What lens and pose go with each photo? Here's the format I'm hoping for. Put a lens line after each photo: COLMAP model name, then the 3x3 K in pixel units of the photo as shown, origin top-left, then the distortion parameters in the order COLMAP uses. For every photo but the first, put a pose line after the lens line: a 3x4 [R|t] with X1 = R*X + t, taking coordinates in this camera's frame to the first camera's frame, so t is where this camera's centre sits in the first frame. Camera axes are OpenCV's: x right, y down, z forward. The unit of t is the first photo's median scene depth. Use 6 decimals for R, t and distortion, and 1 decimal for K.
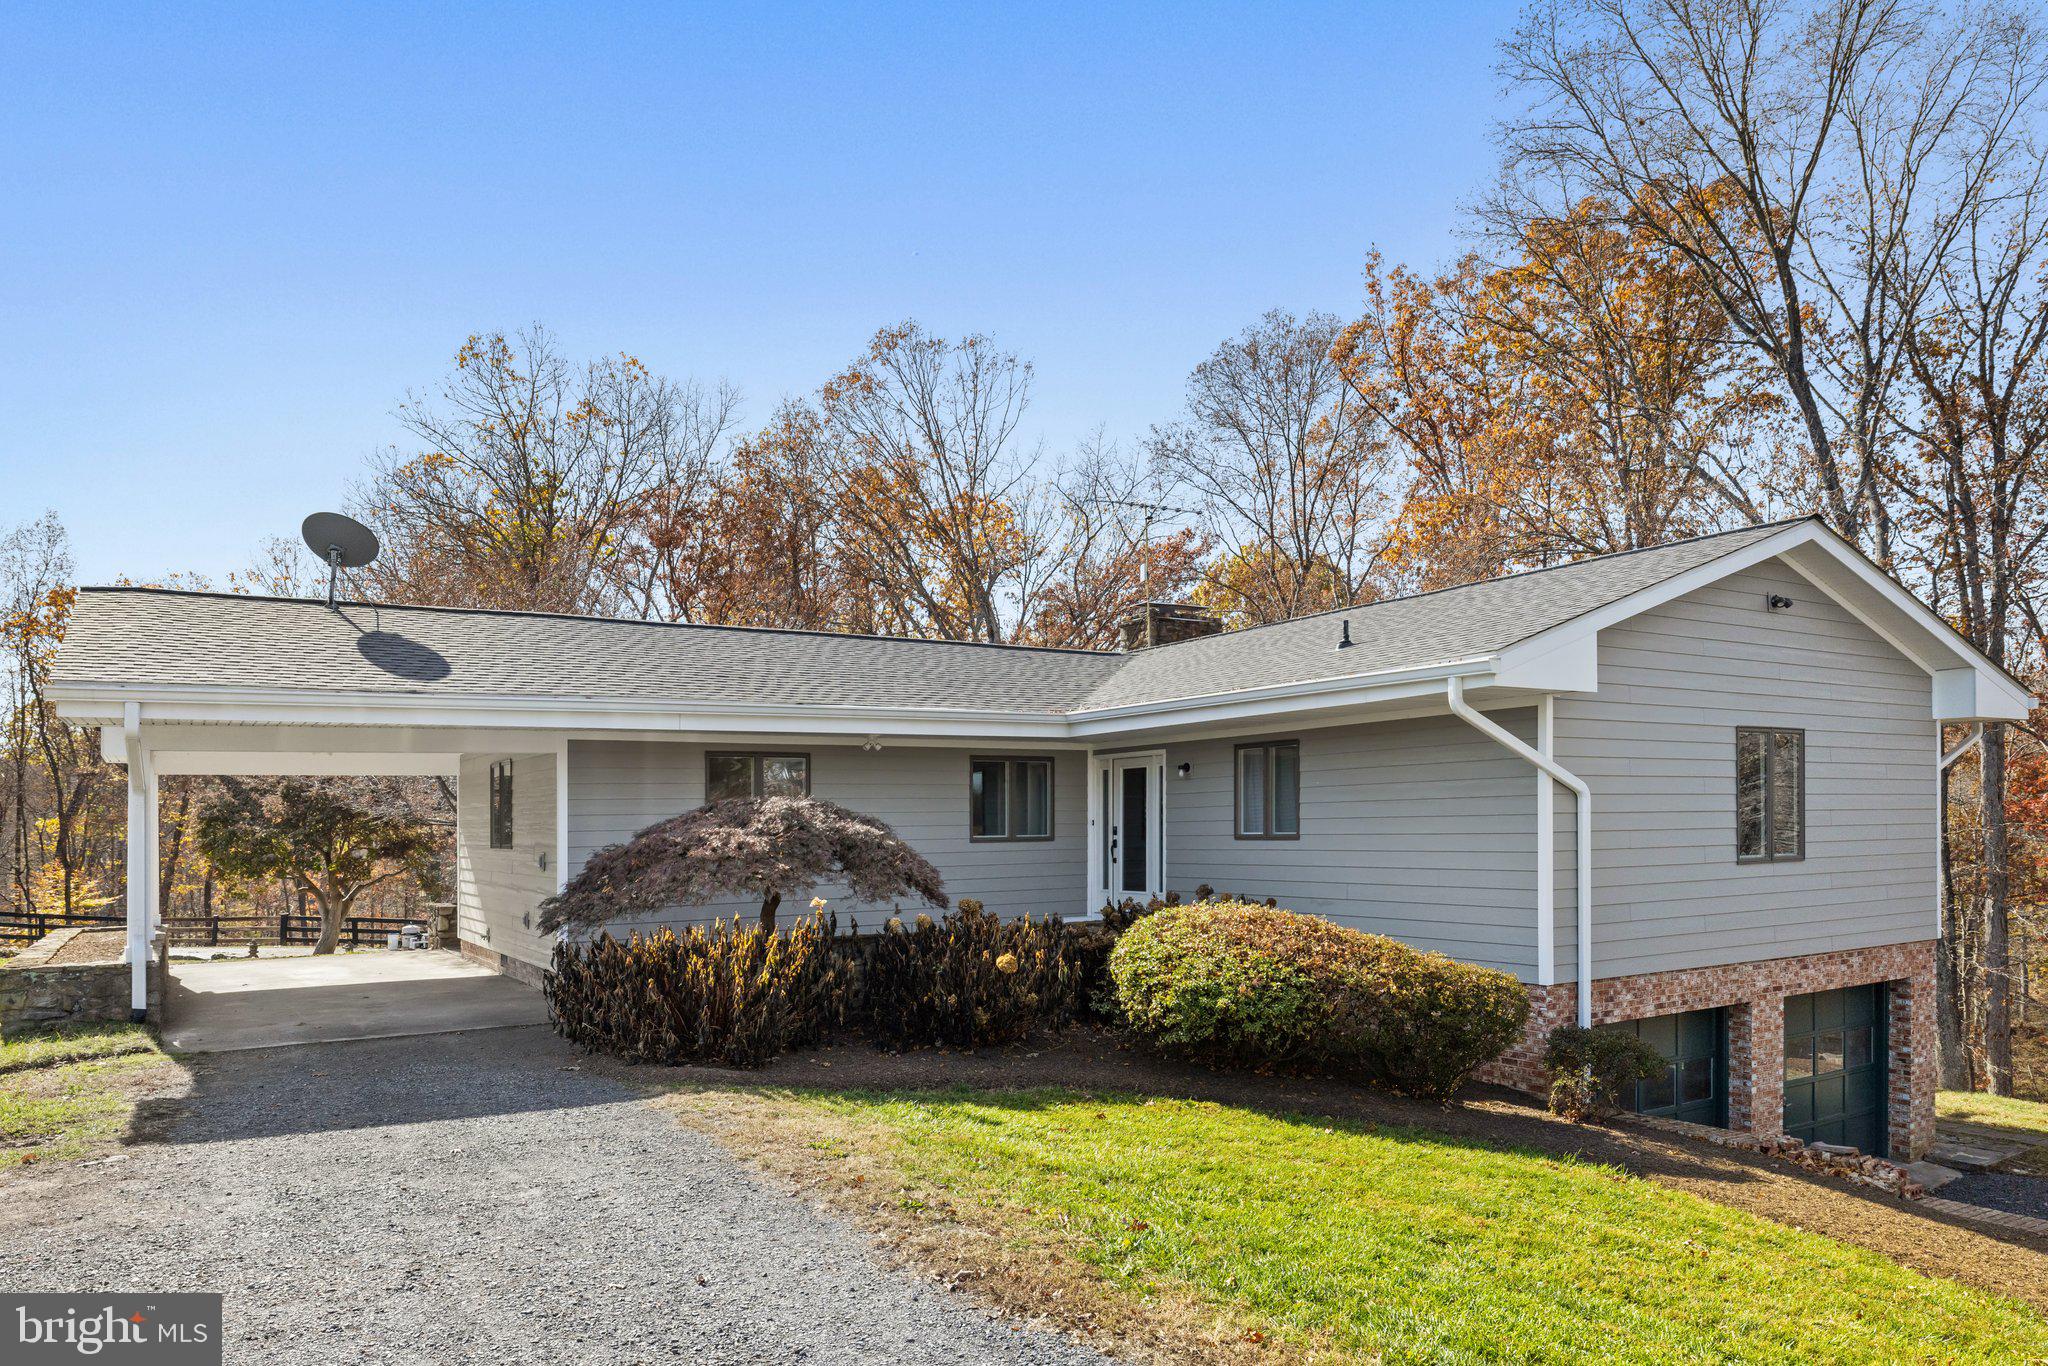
lens RADIAL K [[1368.7, 0, 1021.9], [0, 1368.7, 783.2], [0, 0, 1]] dist [-0.003745, -0.001717]
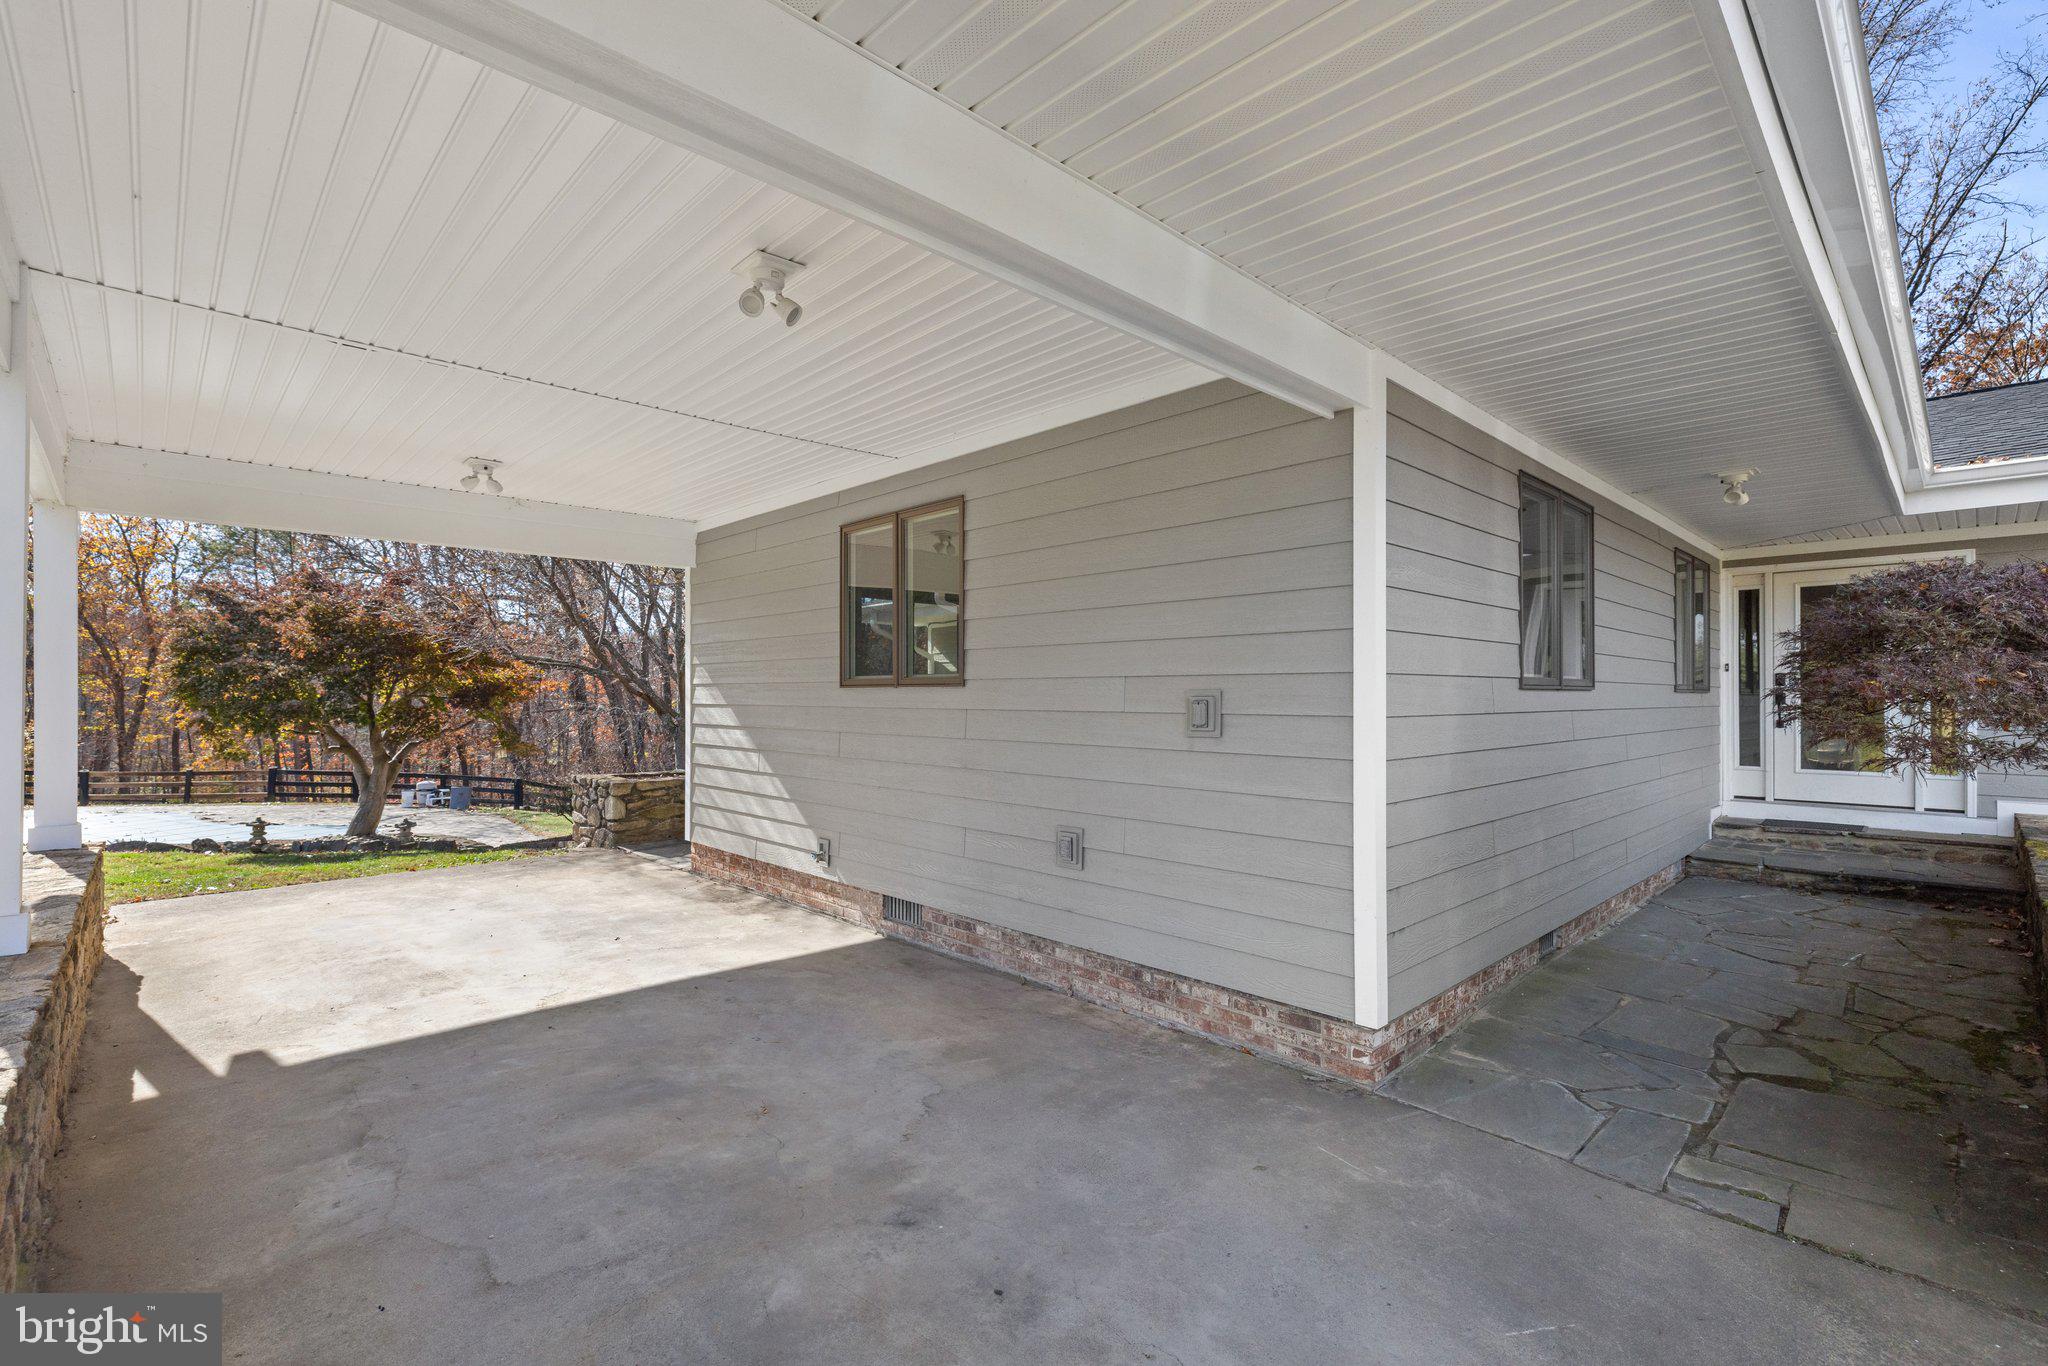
lens RADIAL K [[926.8, 0, 1018.5], [0, 926.8, 681.9], [0, 0, 1]] dist [0.000788, 0.000337]
pose [[0.979525, 0.019053, 0.200420, -0.274123], [-0.021967, 0.999683, 0.012321, 0.027832], [-0.200122, -0.016472, 0.979633, 0.448421]]
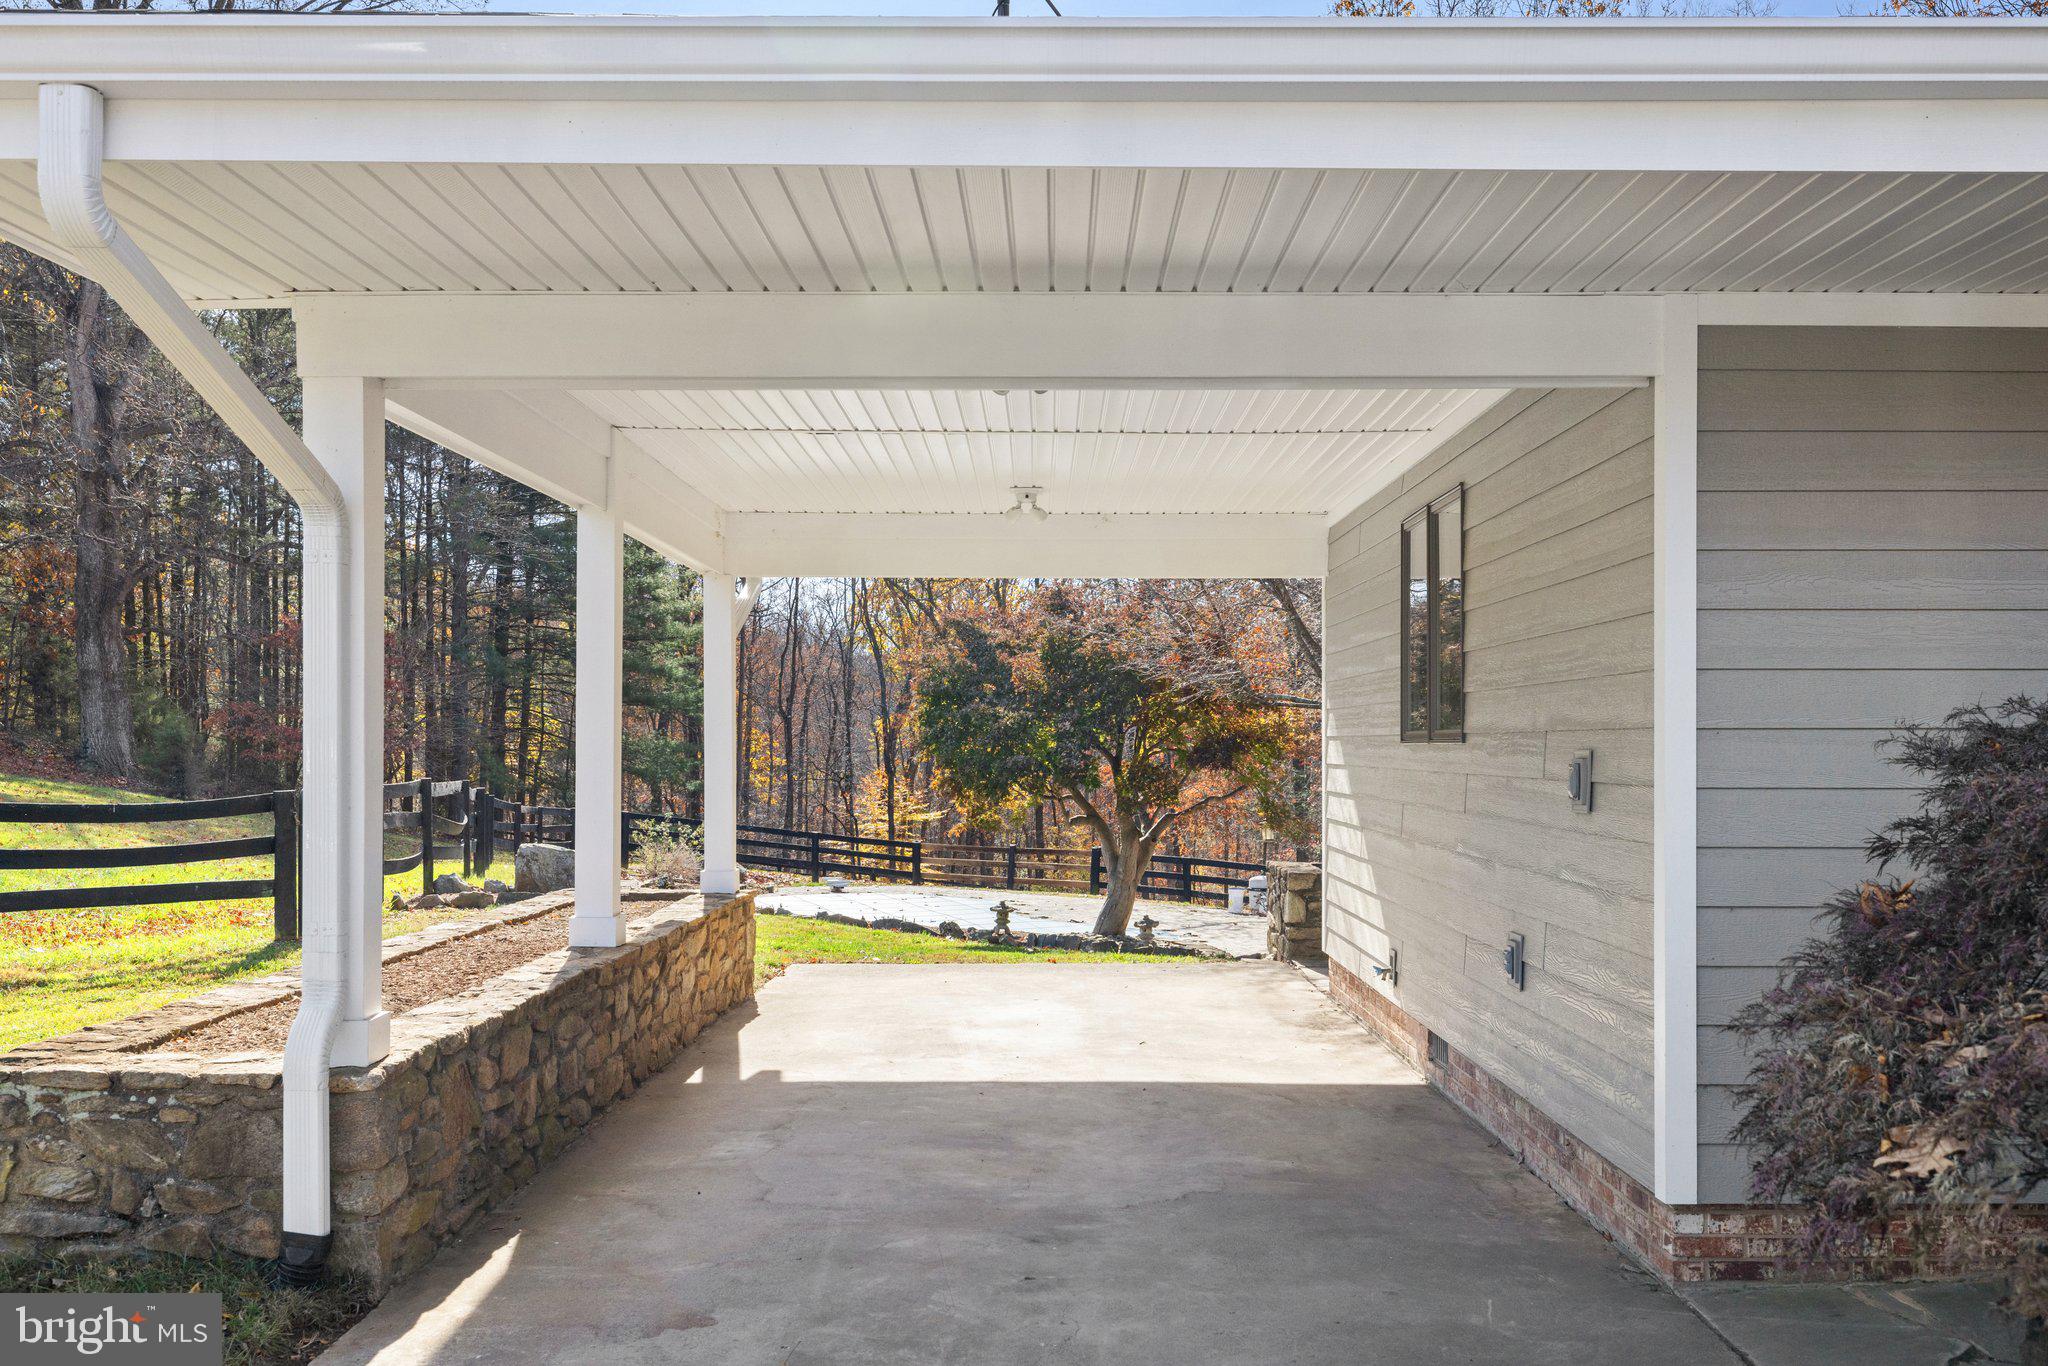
lens RADIAL K [[1799.4, 0, 1027.4], [0, 1799.4, 733.5], [0, 0, 1]] dist [-0.006022, -0.001098]
pose [[0.846957, 0.014162, -0.531473, -0.147728], [0.000624, 0.999618, 0.027632, 0.021936], [0.531662, -0.023735, 0.846624, 0.365593]]
